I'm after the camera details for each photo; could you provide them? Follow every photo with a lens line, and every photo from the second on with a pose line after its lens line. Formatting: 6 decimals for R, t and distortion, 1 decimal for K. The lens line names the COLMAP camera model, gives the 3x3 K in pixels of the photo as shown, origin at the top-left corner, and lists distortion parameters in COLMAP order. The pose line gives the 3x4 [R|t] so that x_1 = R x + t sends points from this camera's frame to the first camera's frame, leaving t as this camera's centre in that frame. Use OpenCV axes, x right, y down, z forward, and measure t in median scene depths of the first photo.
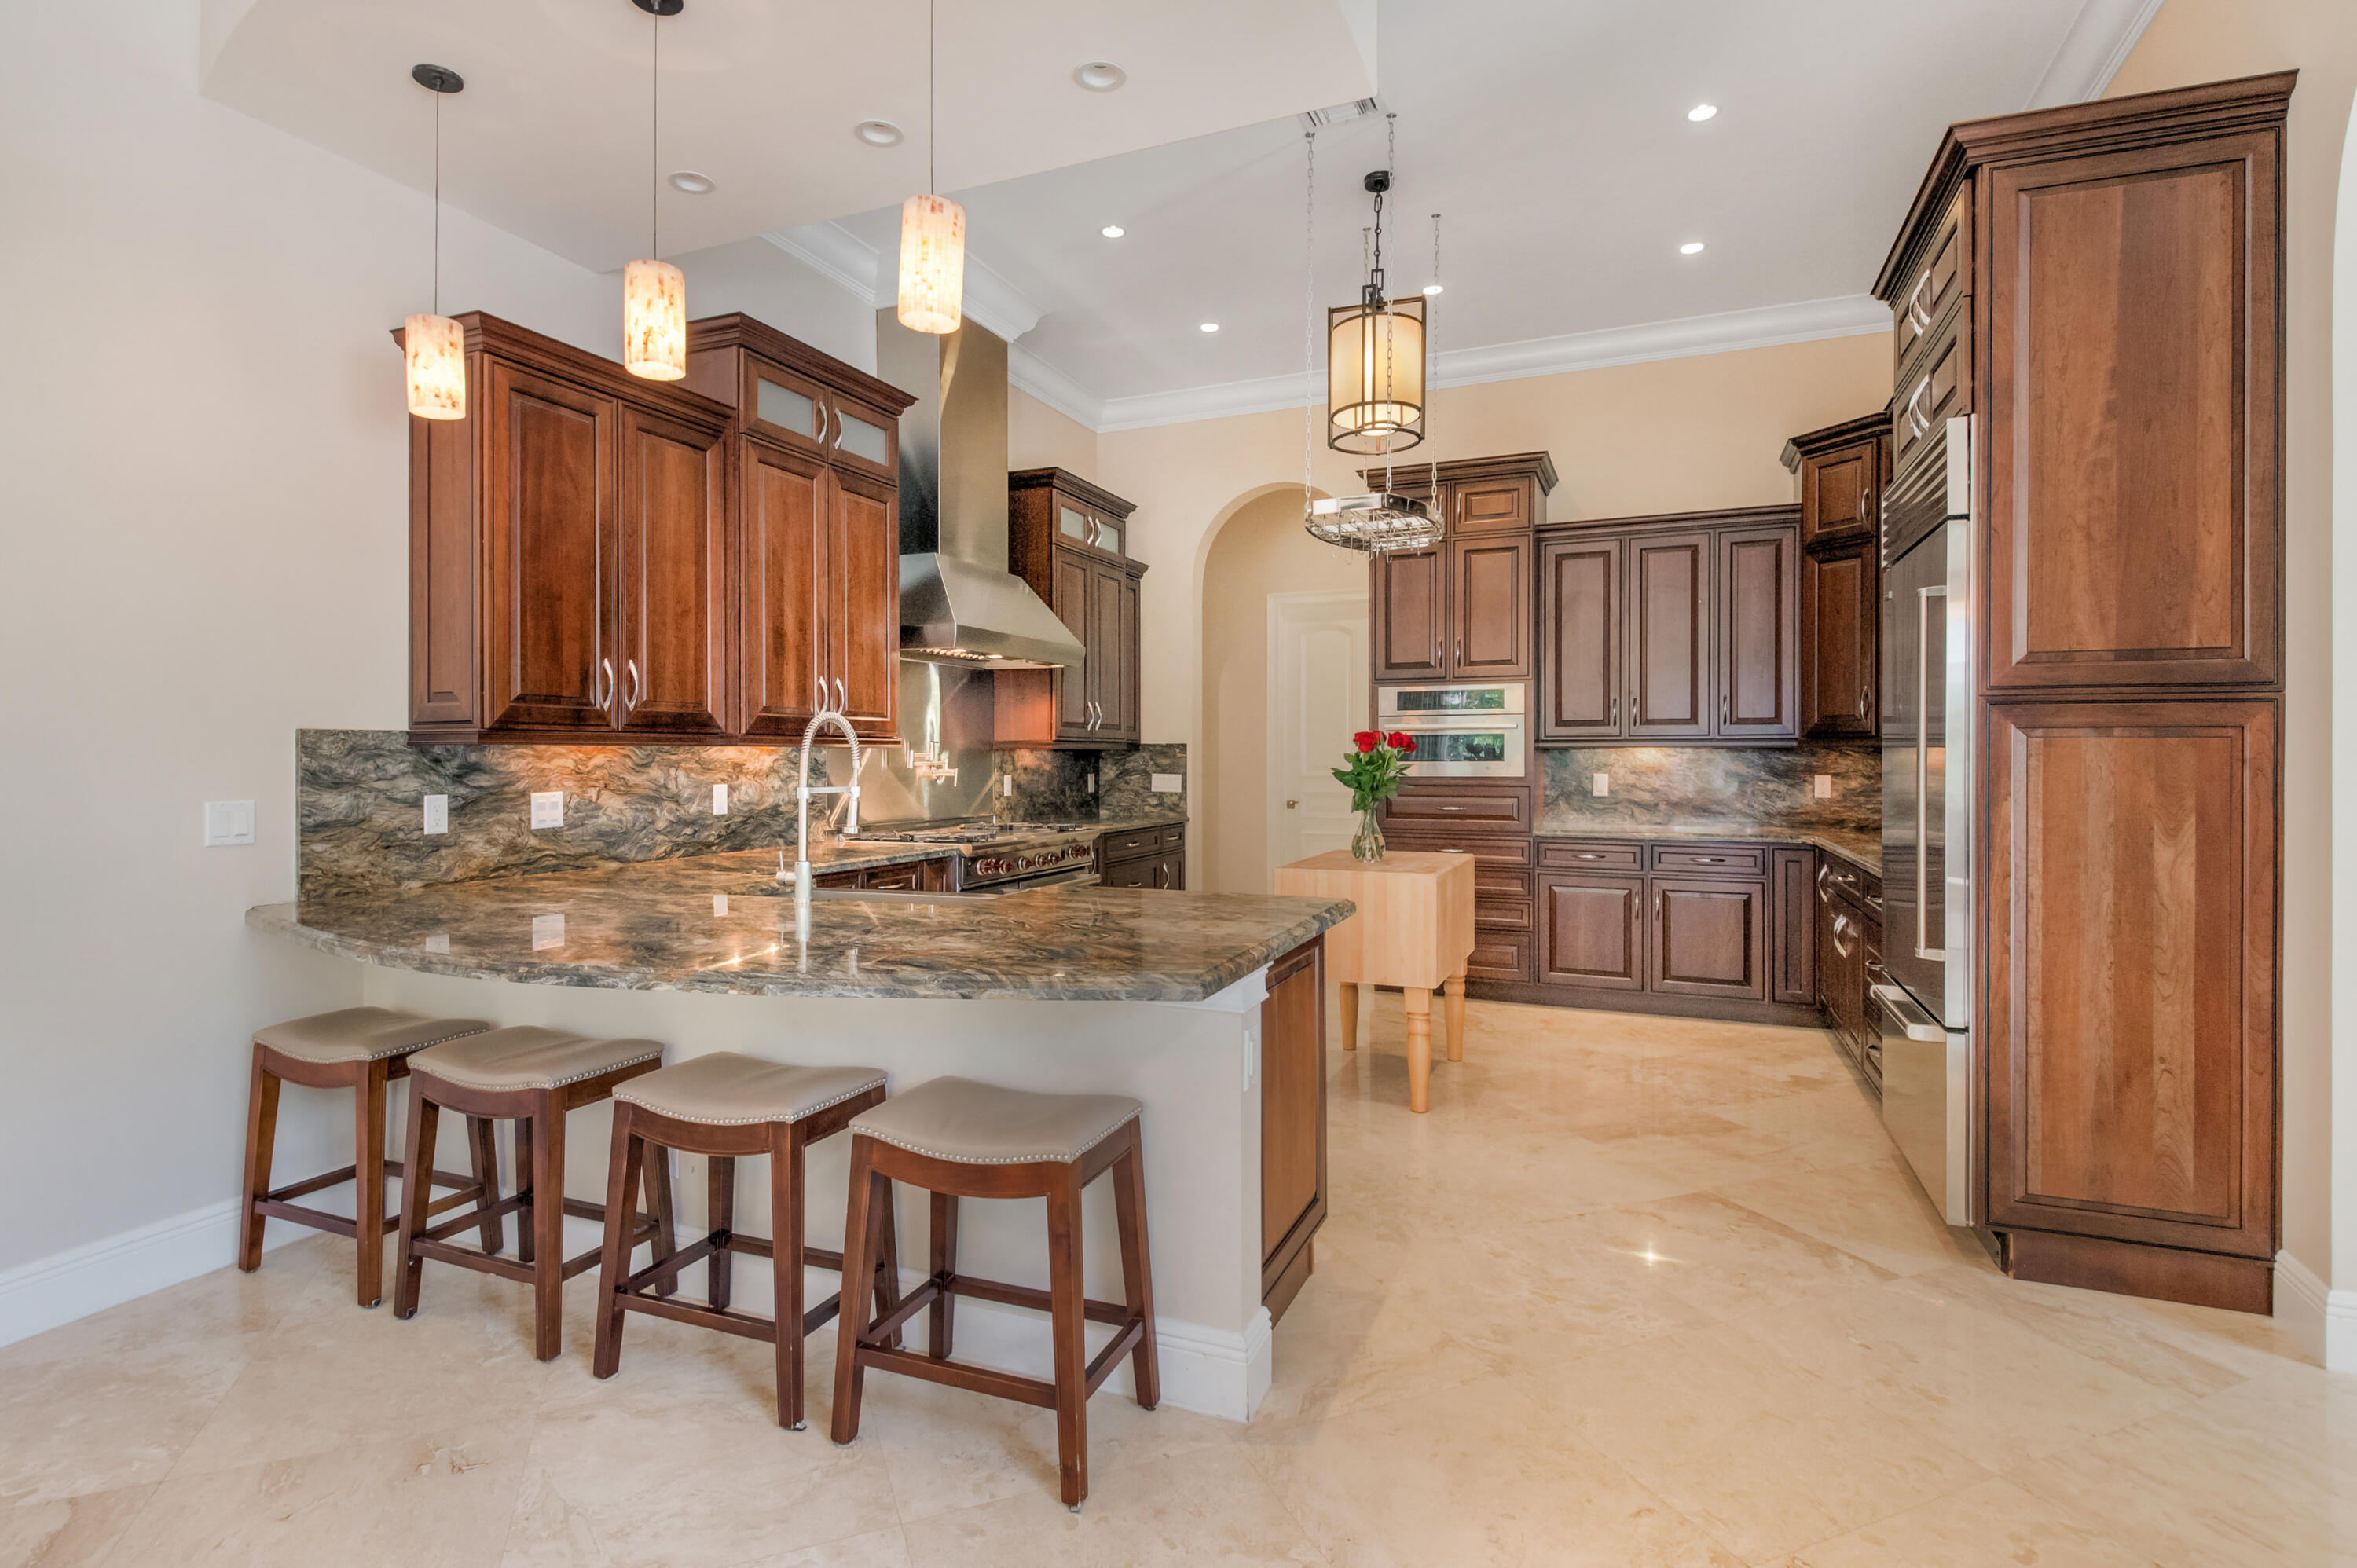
lens RADIAL K [[1141.0, 0, 1180.2], [0, 1141.0, 780.5], [0, 0, 1]] dist [0.132807, -0.000039]
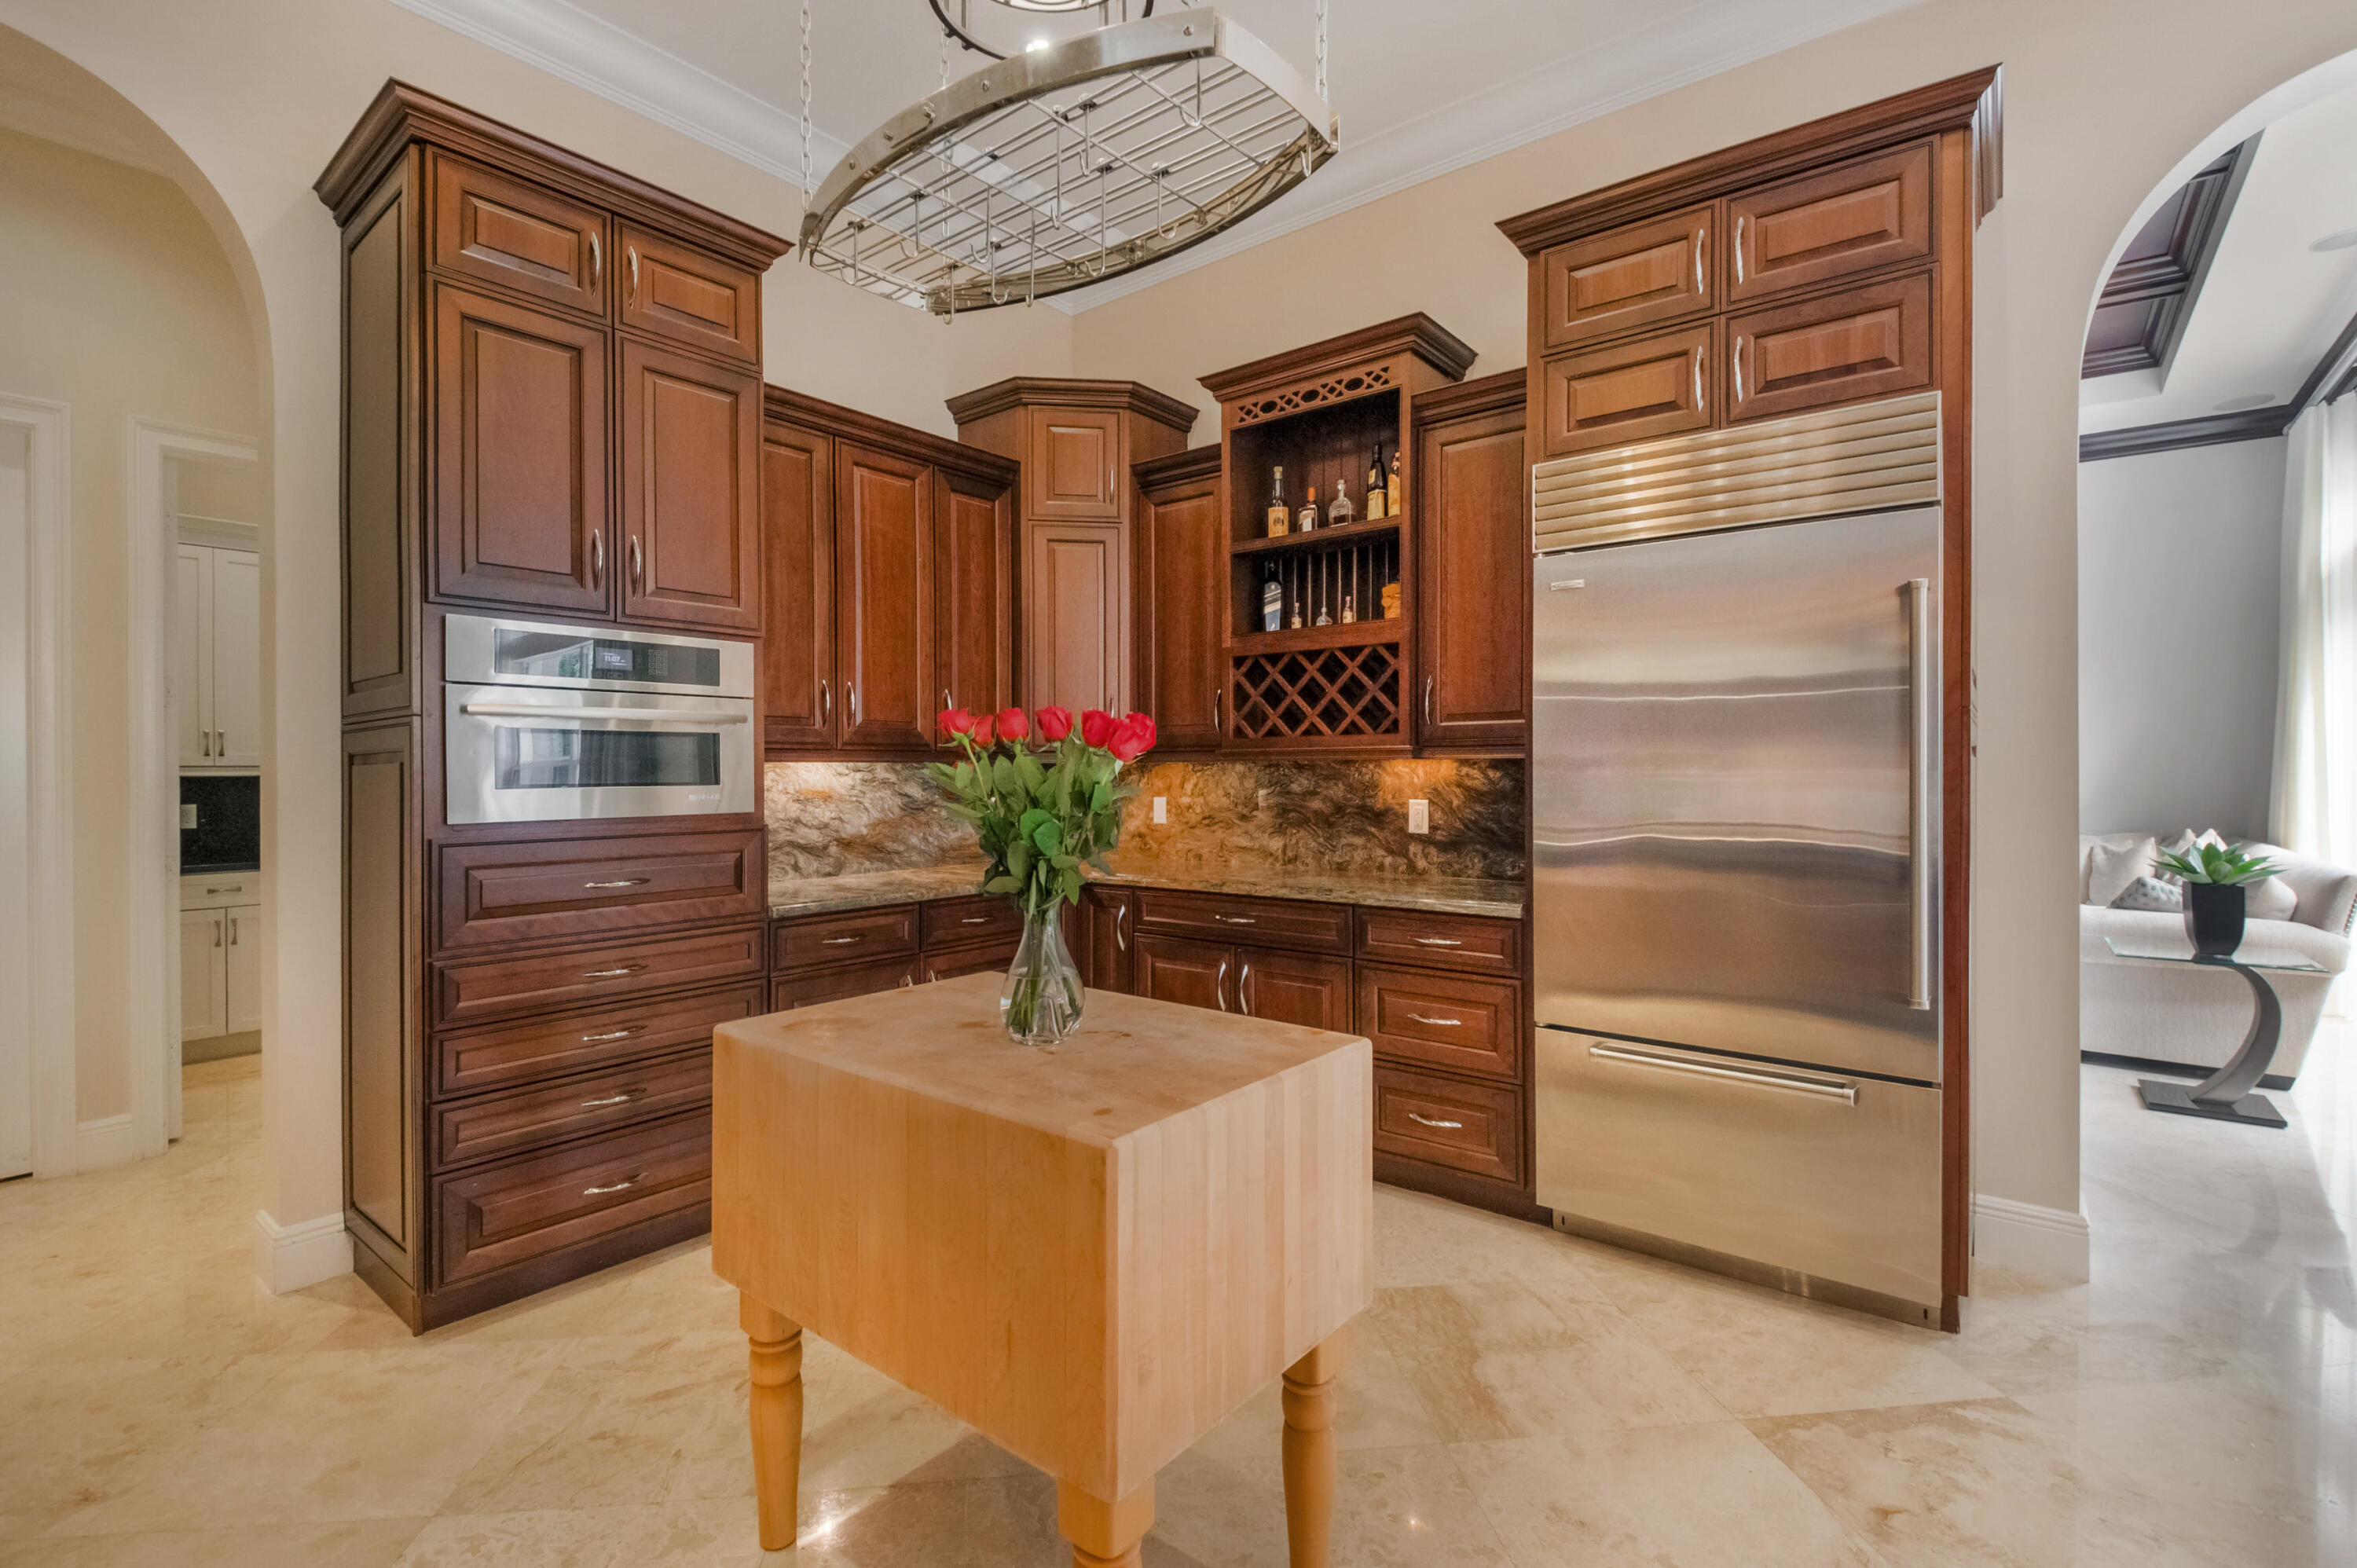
lens RADIAL K [[1089.1, 0, 1181.2], [0, 1089.1, 765.6], [0, 0, 1]] dist [-0.000542, -0.000248]
pose [[0.289128, 0.003791, 0.957283, -0.170085], [0.024395, 0.999638, -0.011326, -0.017692], [-0.956979, 0.026627, 0.288931, 0.790260]]
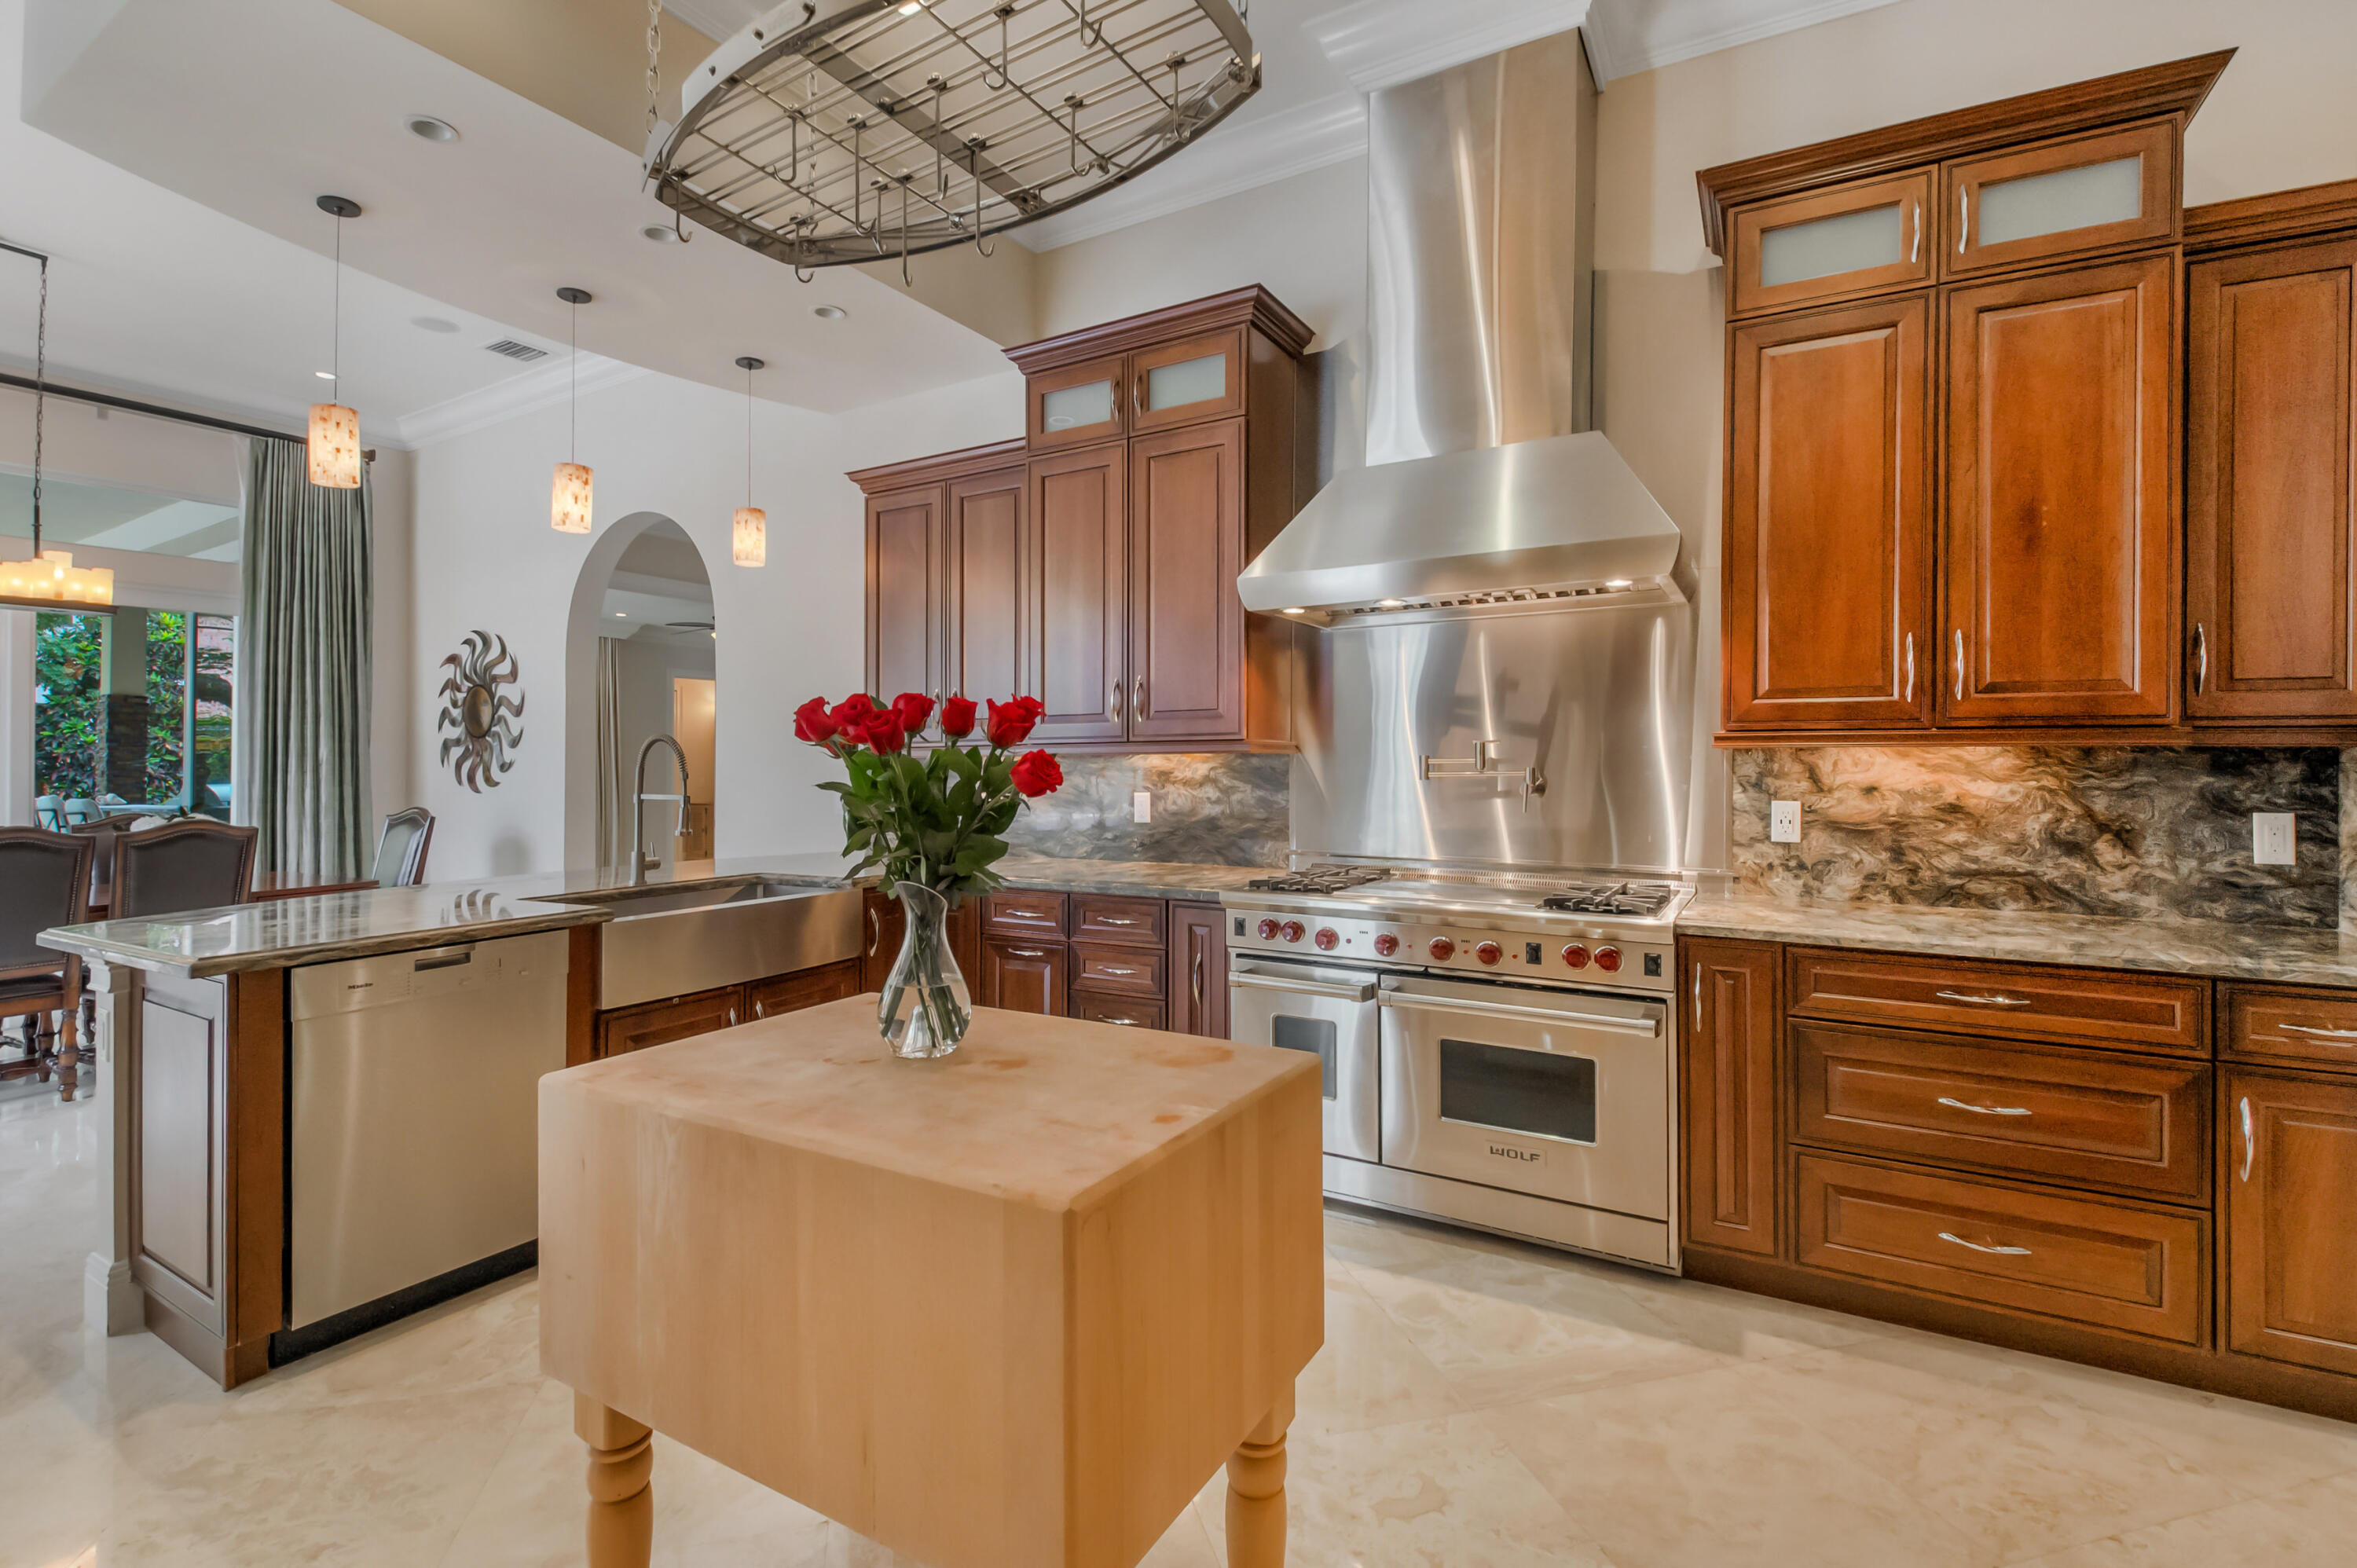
lens RADIAL K [[1056.2, 0, 1180.0], [0, 1056.2, 759.1], [0, 0, 1]] dist [0.000609, 0.000272]
pose [[-0.134185, 0.004704, -0.990945, 0.459400], [-0.016494, 0.999840, 0.006980, -0.029463], [0.990819, 0.017281, -0.134086, 1.058394]]
